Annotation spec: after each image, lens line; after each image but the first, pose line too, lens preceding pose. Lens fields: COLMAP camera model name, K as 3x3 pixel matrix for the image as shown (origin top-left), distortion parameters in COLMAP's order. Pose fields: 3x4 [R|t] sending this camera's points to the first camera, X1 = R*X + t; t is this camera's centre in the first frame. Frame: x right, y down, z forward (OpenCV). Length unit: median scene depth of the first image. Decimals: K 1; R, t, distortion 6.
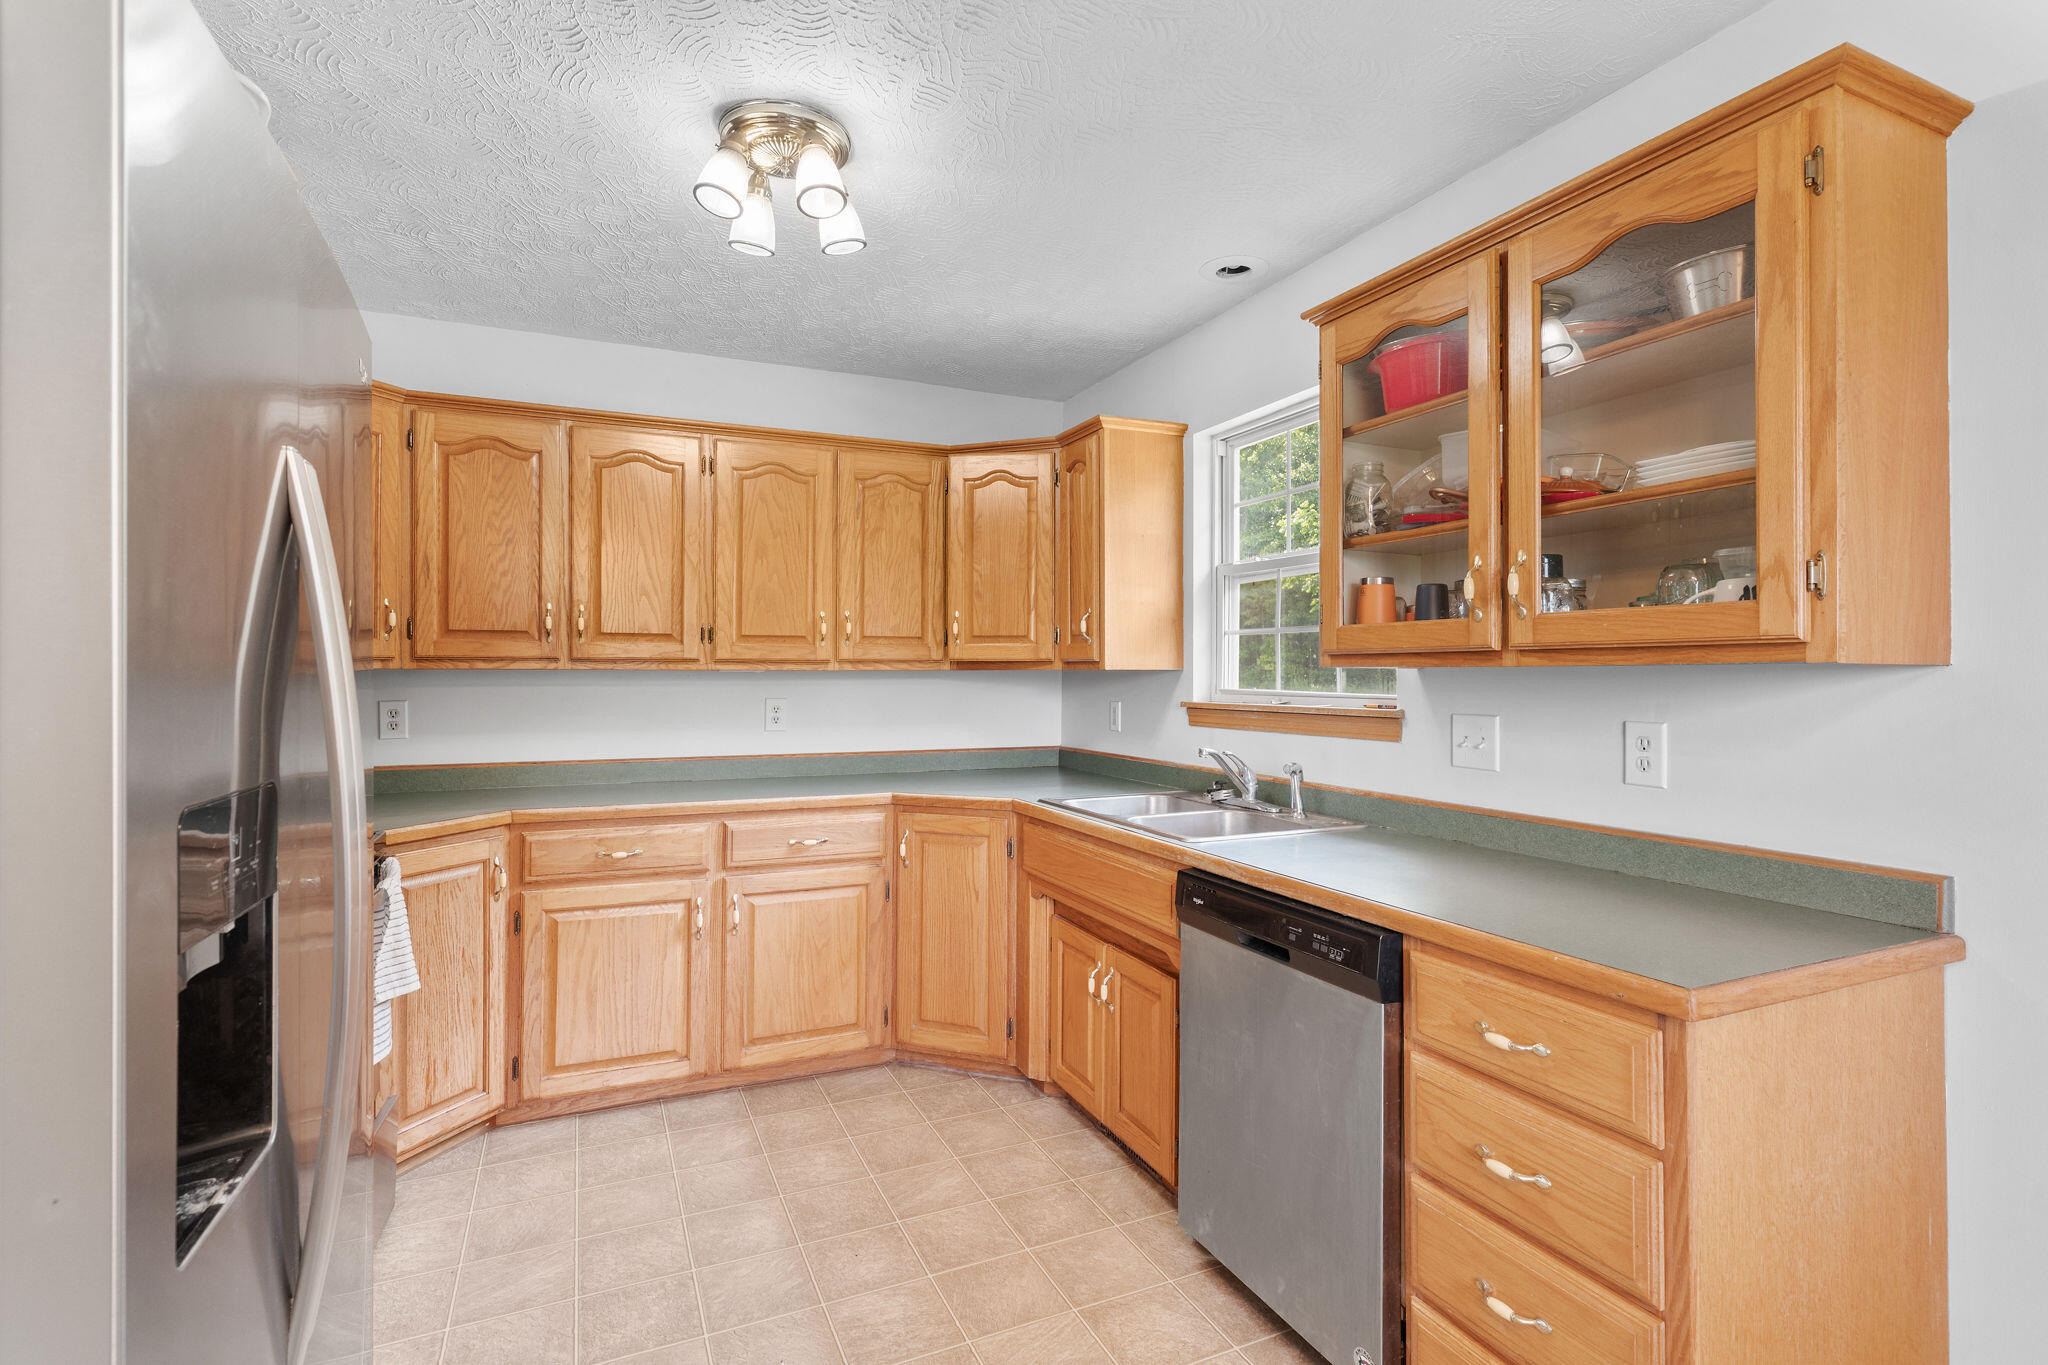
lens RADIAL K [[970.6, 0, 1030.4], [0, 970.6, 679.5], [0, 0, 1]] dist [0.000177, 0.000558]
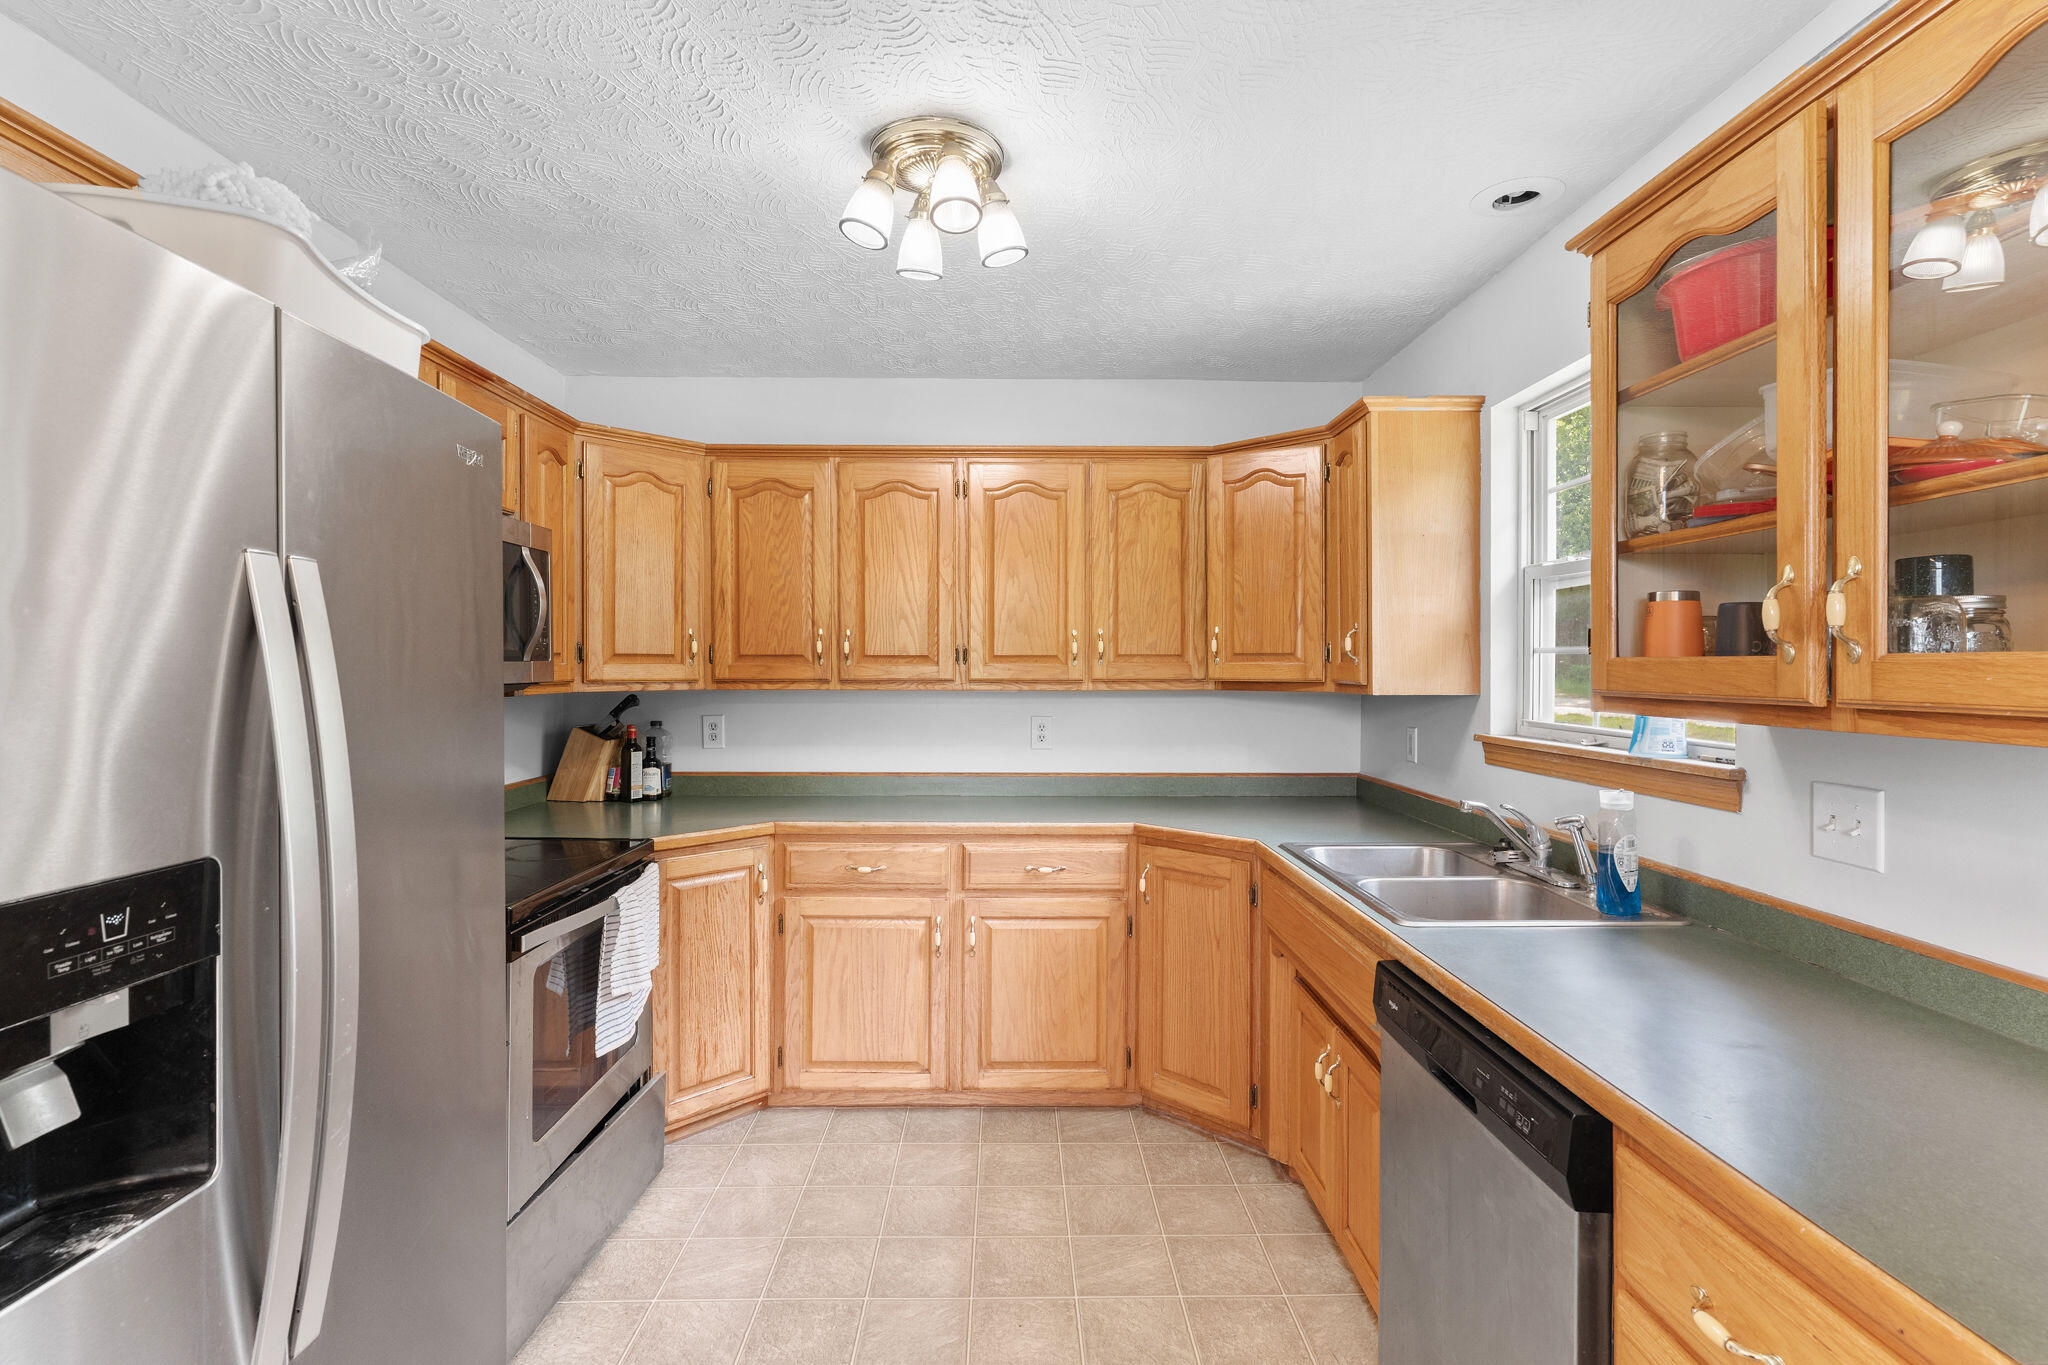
lens RADIAL K [[970.6, 0, 1030.4], [0, 970.6, 679.5], [0, 0, 1]] dist [0.000177, 0.000558]
pose [[0.917433, 0.005532, -0.397852, 0.153563], [-0.002791, 0.999968, 0.007468, -0.032220], [0.397880, -0.005741, 0.917419, 0.107085]]
